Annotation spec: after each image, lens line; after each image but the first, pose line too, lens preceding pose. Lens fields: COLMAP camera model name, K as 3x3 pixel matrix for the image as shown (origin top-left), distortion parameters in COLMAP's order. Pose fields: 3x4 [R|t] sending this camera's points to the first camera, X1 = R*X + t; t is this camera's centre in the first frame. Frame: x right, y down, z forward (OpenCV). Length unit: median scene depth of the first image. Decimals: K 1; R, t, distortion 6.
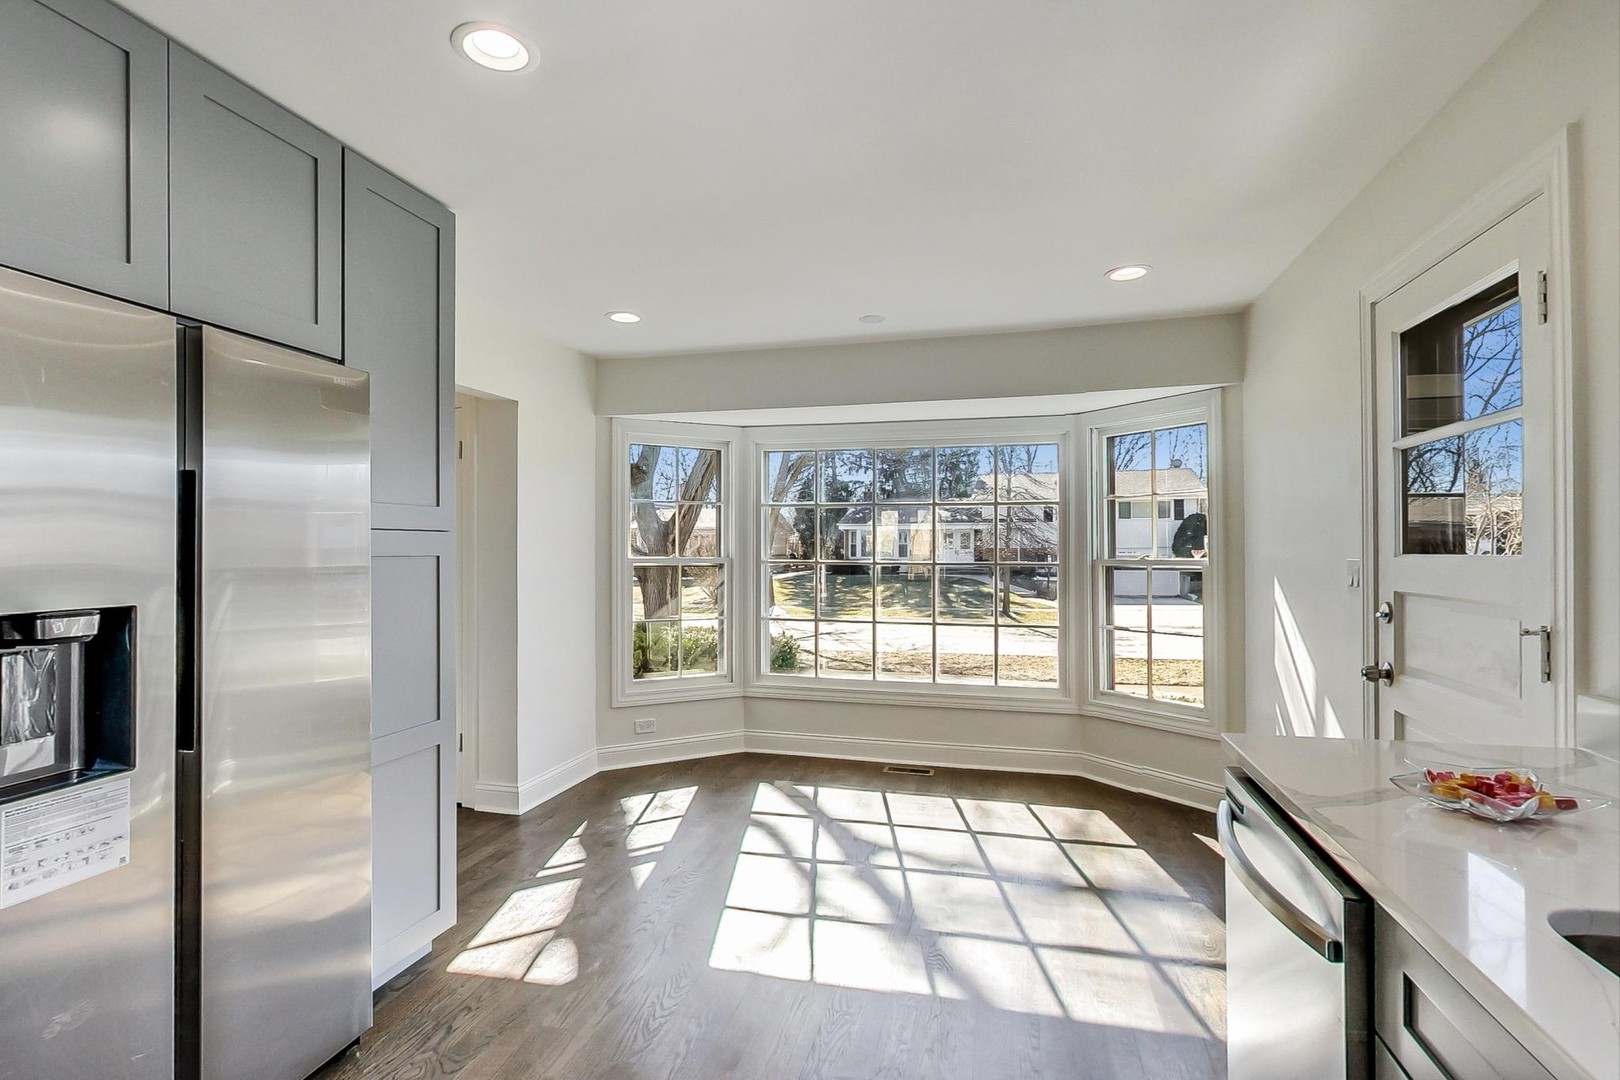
lens RADIAL K [[782.4, 0, 820.0], [0, 782.4, 539.9], [0, 0, 1]] dist [-0.002980, 0.000338]
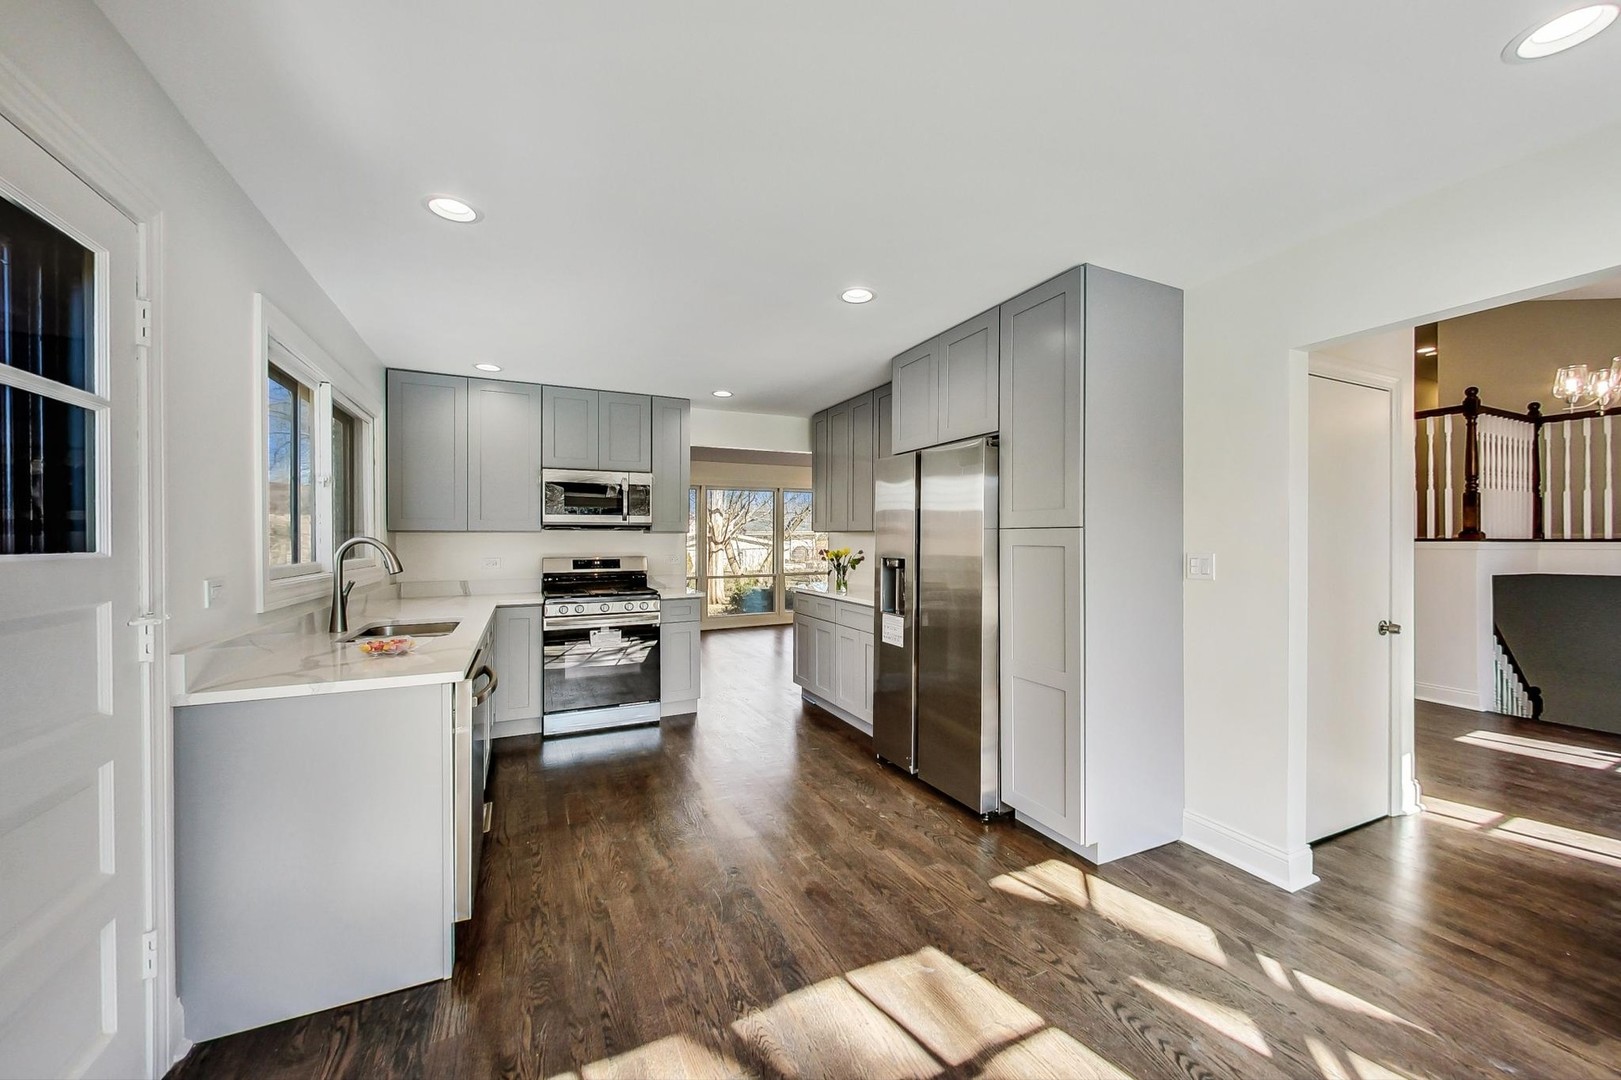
lens RADIAL K [[613.5, 0, 812.6], [0, 613.5, 543.0], [0, 0, 1]] dist [-0.000440, -0.000085]
pose [[-0.767238, -0.017336, -0.641129, 0.503879], [-0.011172, 0.999844, -0.013665, 0.038296], [0.641266, -0.003321, -0.767312, 1.534535]]
